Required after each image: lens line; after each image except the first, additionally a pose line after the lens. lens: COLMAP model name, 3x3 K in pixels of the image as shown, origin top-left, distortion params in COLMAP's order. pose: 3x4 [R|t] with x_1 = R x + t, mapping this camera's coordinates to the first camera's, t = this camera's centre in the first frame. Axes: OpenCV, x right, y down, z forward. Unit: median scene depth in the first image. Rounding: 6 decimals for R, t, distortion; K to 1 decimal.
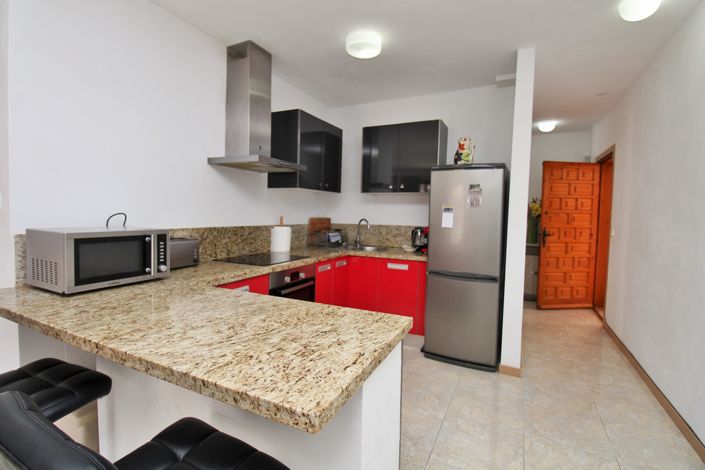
lens RADIAL K [[334.9, 0, 352.4], [0, 334.9, 231.5], [0, 0, 1]] dist [-0.000150, -0.013927]
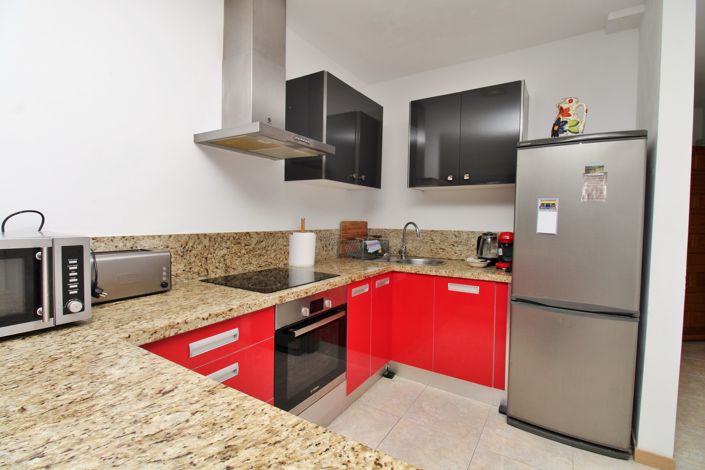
lens RADIAL K [[334.9, 0, 352.4], [0, 334.9, 231.5], [0, 0, 1]] dist [-0.000150, -0.013927]
pose [[0.994720, -0.002964, -0.102582, -0.026551], [0.001052, 0.999825, -0.018692, -0.002748], [0.102620, 0.018485, 0.994549, 0.284880]]
